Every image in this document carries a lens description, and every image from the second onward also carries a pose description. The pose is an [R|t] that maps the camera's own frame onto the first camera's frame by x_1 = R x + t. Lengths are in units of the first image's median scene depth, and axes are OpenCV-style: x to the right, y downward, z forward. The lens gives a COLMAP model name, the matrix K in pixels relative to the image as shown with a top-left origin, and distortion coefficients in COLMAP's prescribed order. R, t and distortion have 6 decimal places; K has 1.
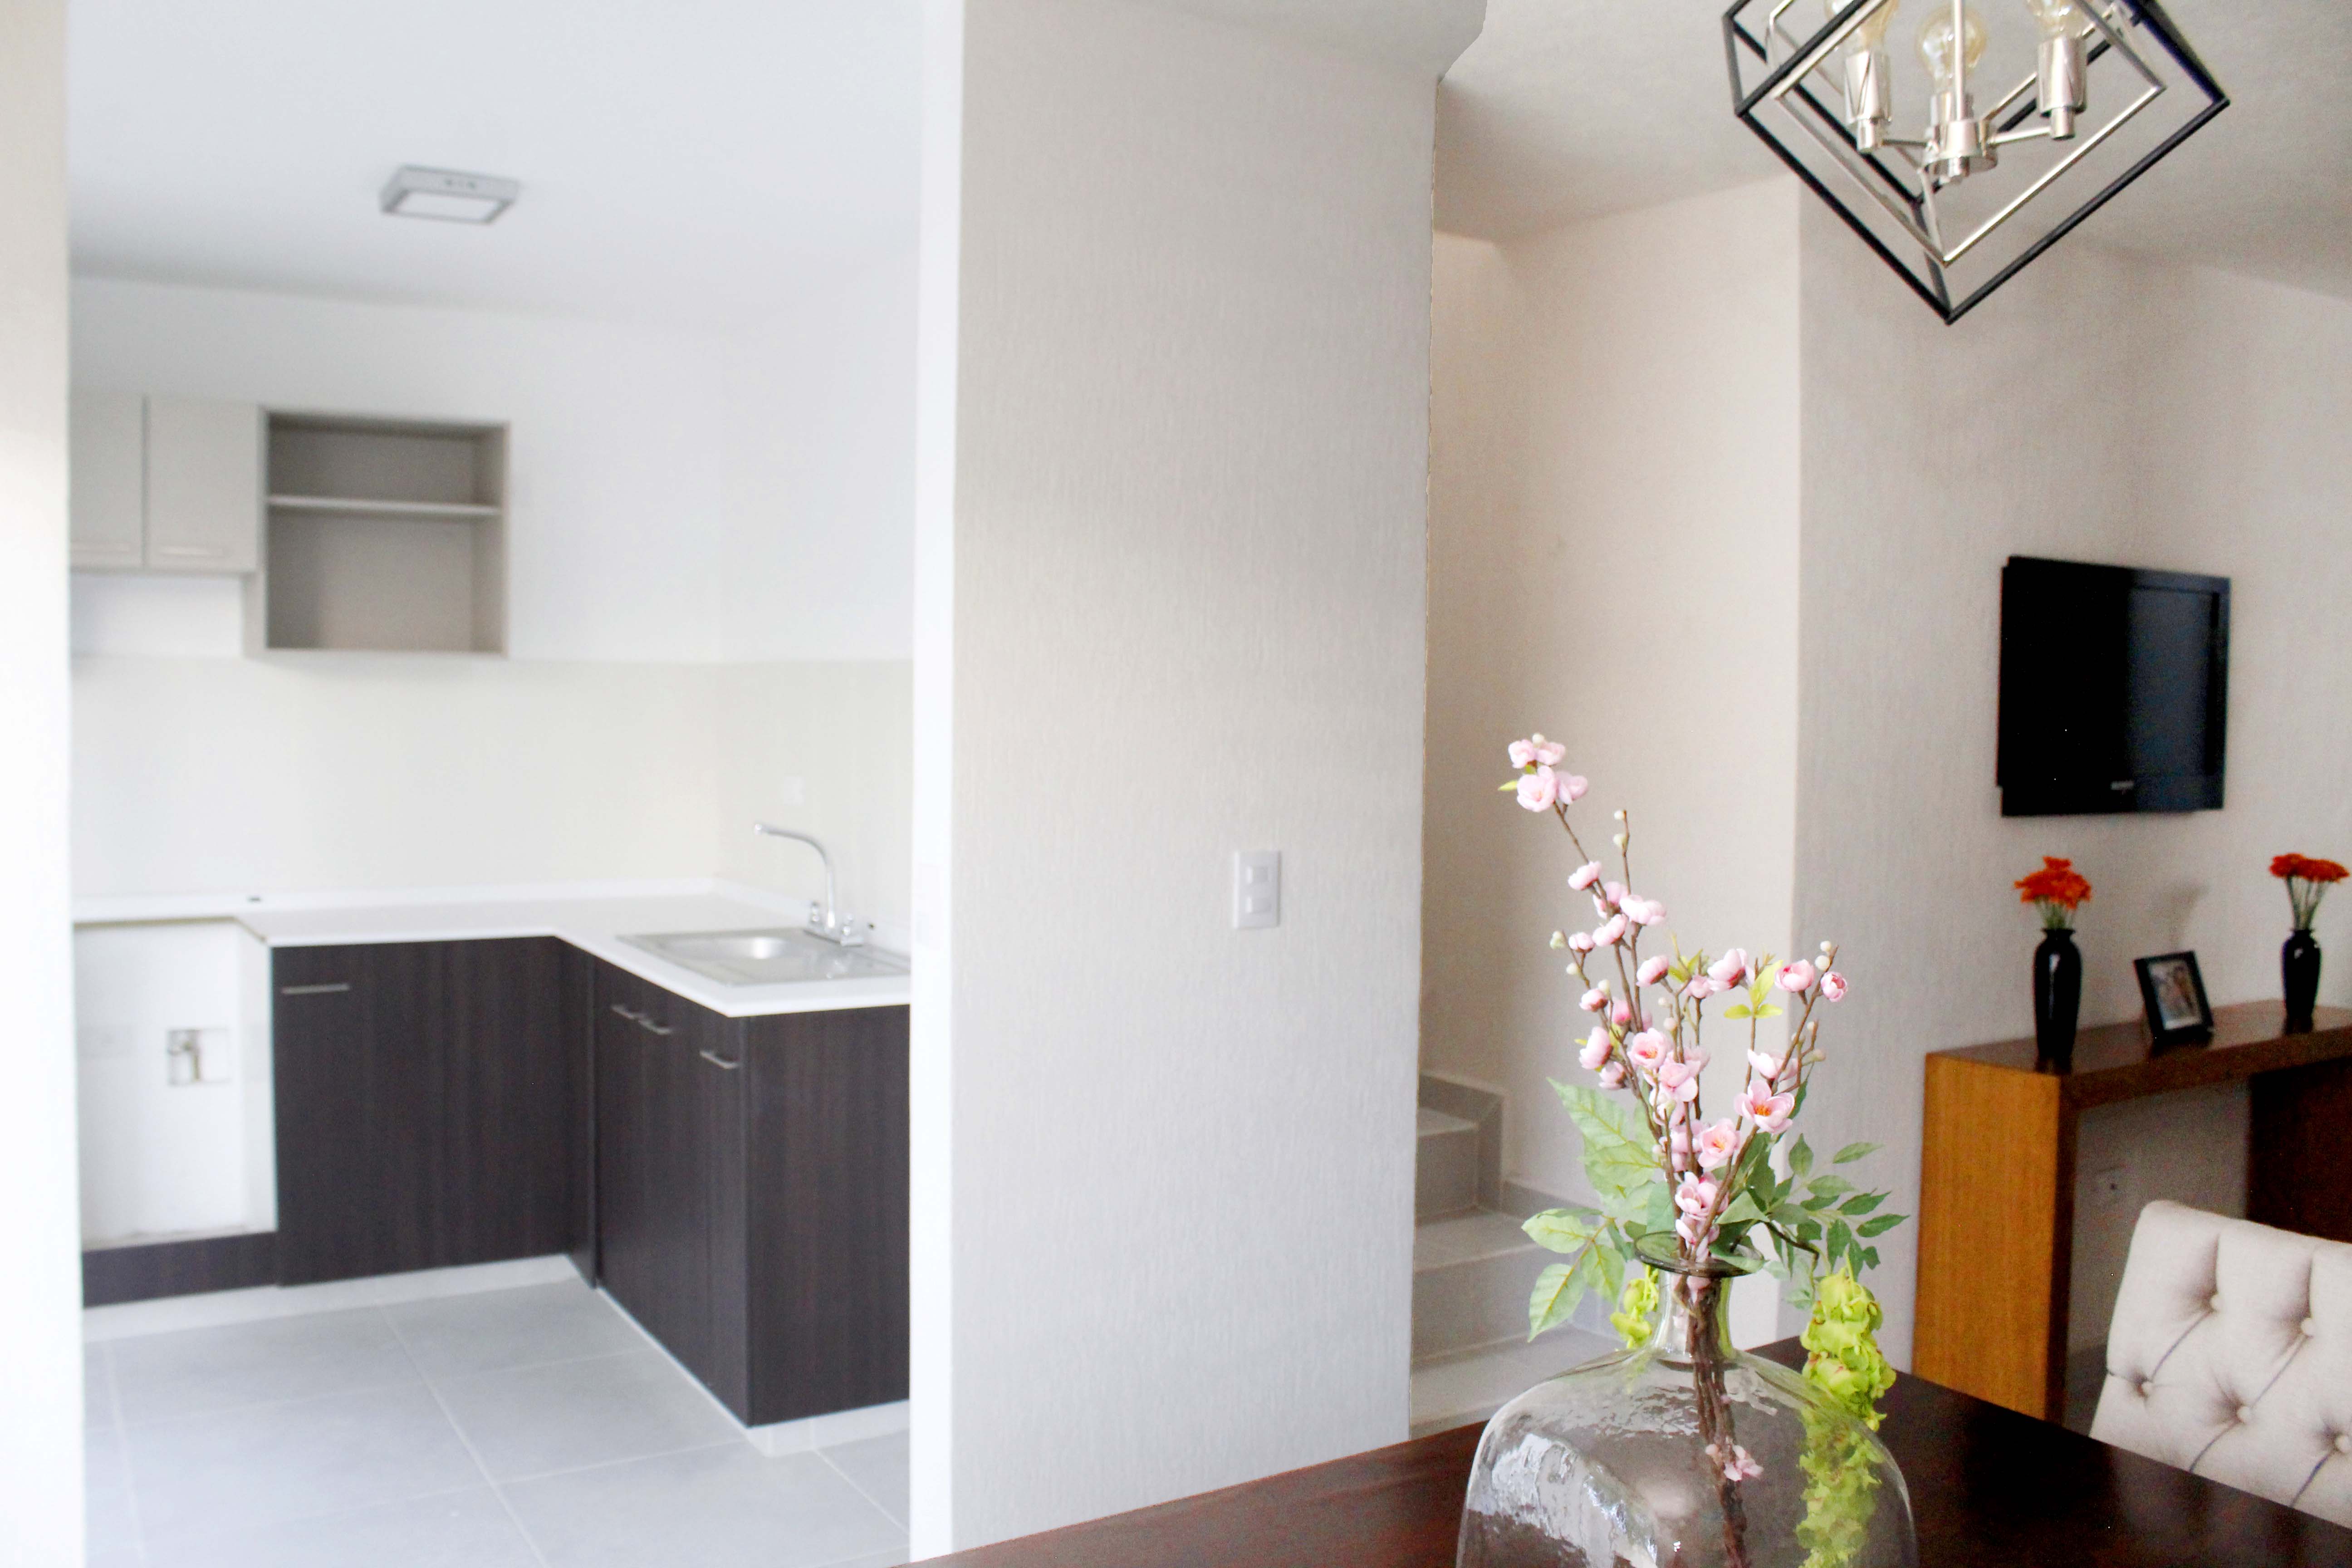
lens RADIAL K [[1944.3, 0, 1156.1], [0, 1944.3, 798.8], [0, 0, 1]] dist [-0.160068, 0.138436]
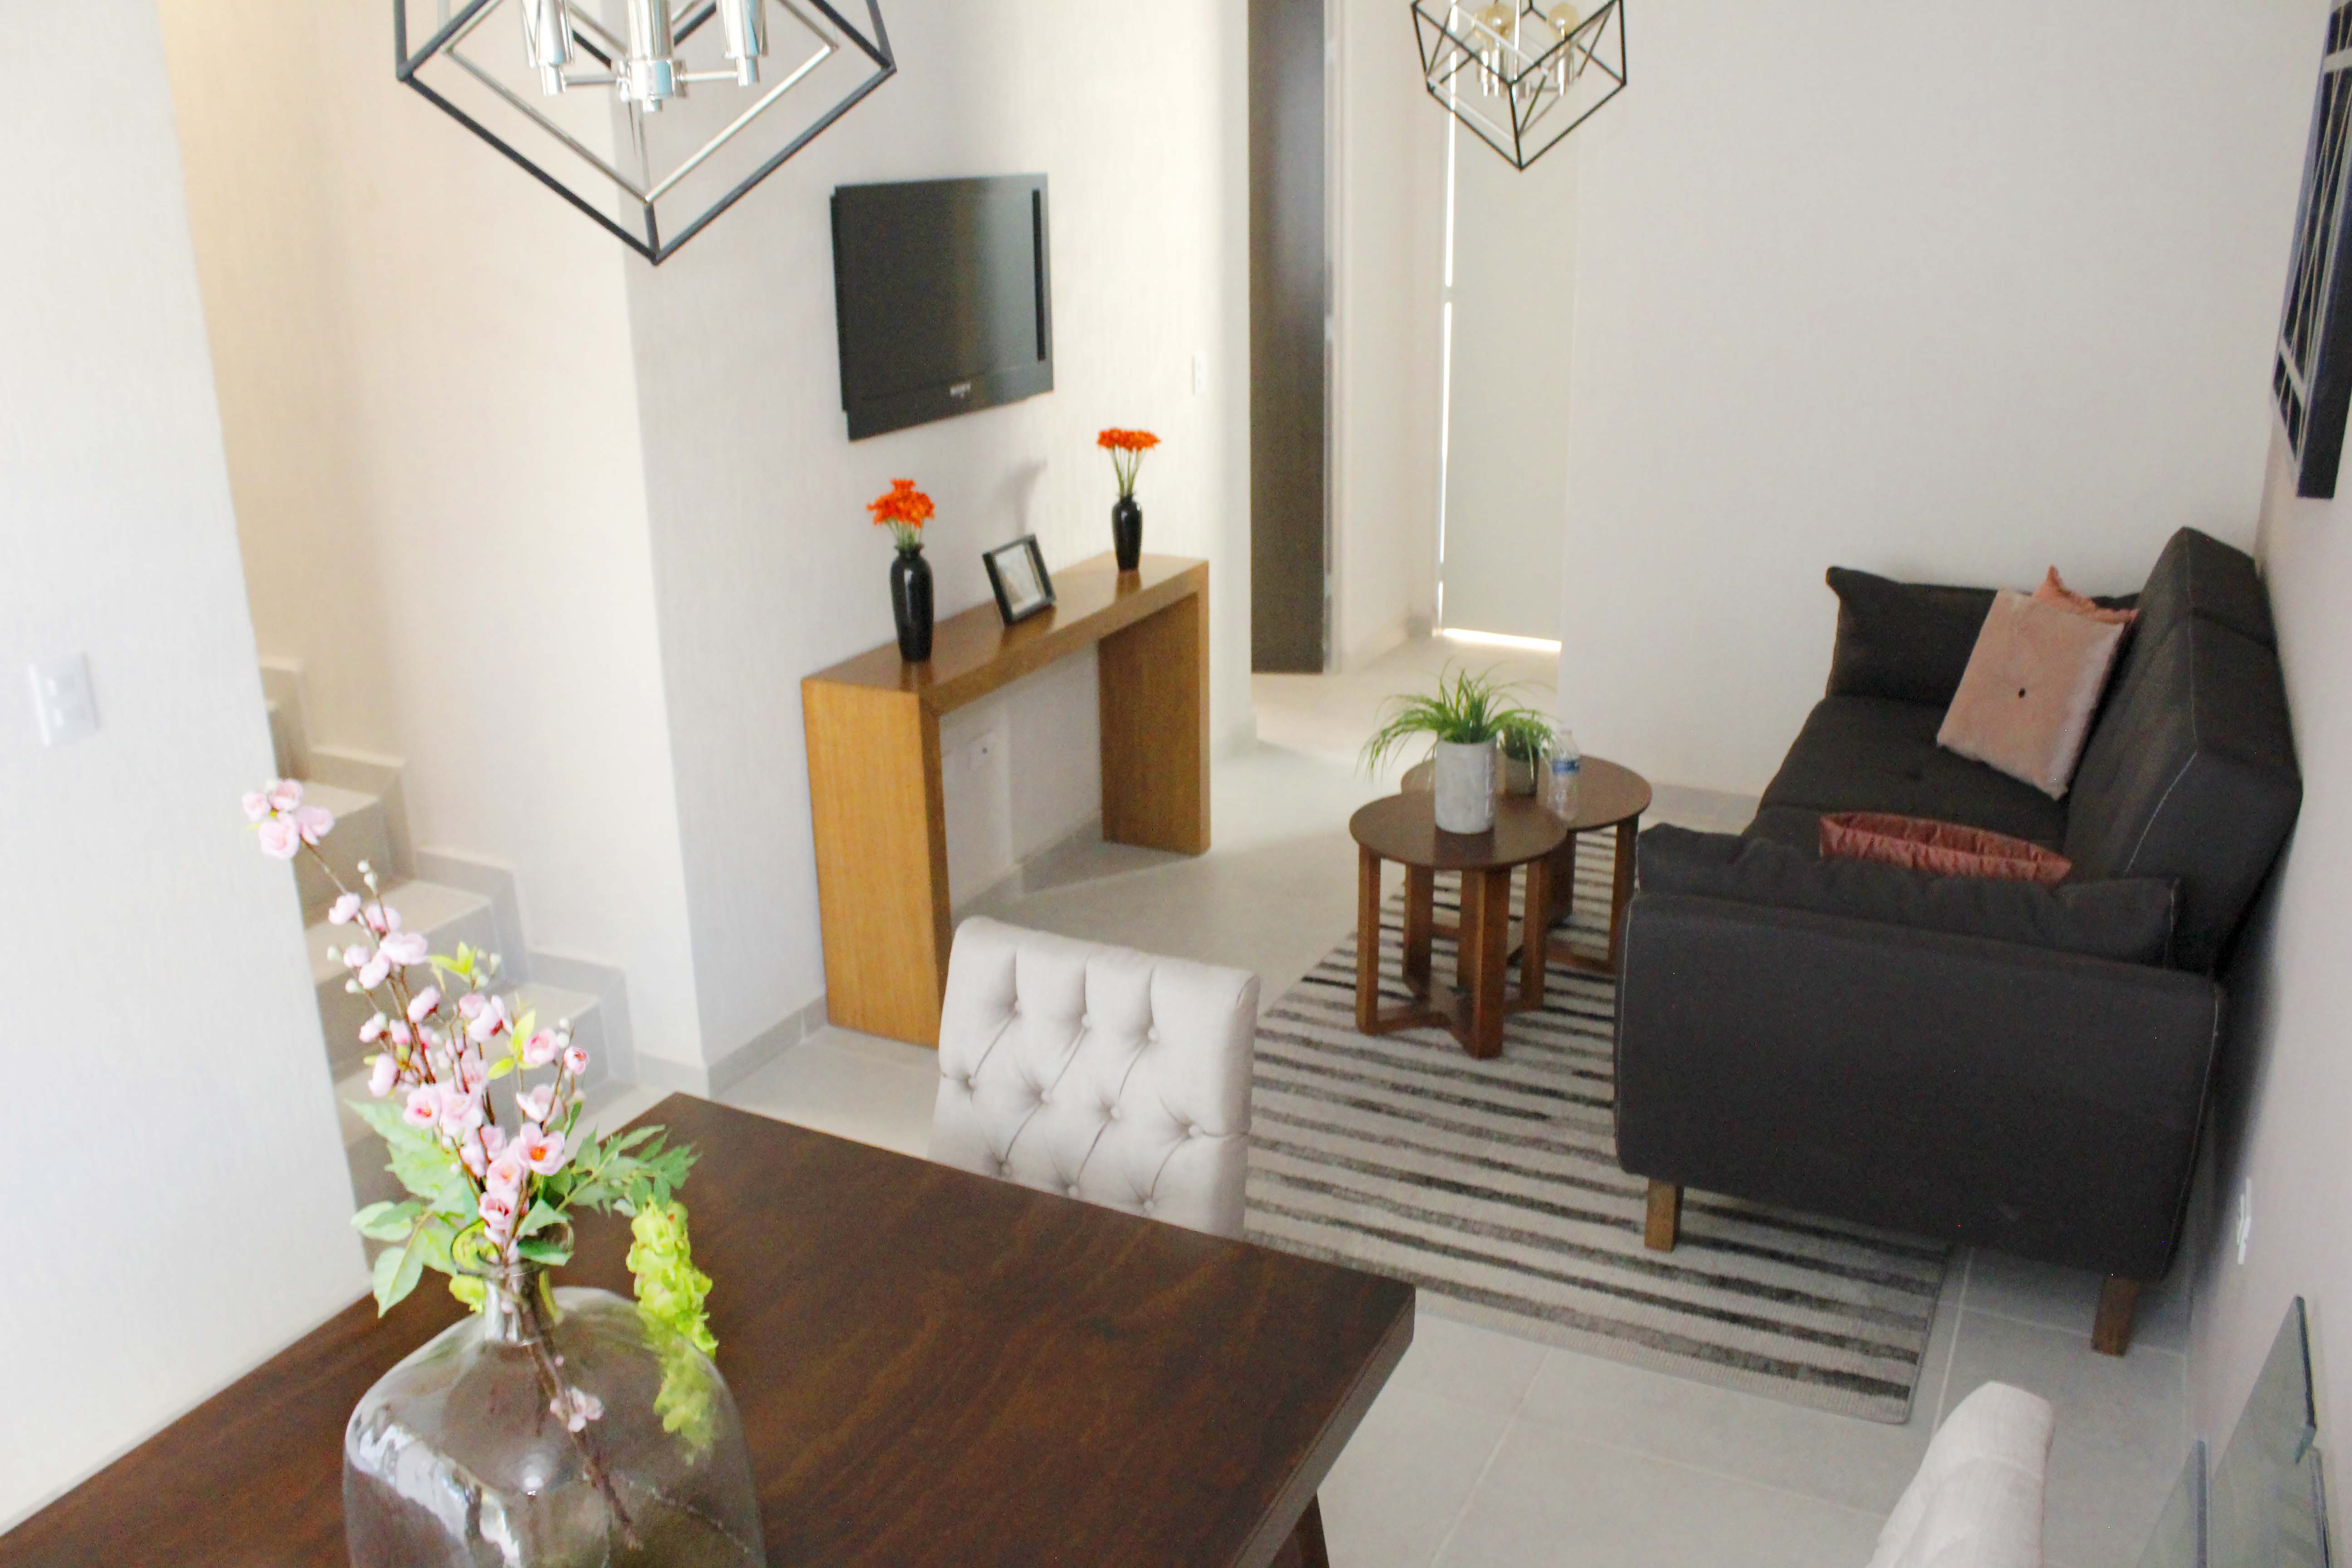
lens RADIAL K [[1944.3, 0, 1156.1], [0, 1944.3, 798.8], [0, 0, 1]] dist [-0.160068, 0.138436]
pose [[0.856050, -0.192597, 0.479672, 0.046119], [0.050697, 0.954801, 0.292892, -0.108026], [-0.514401, -0.226412, 0.827121, -0.008556]]
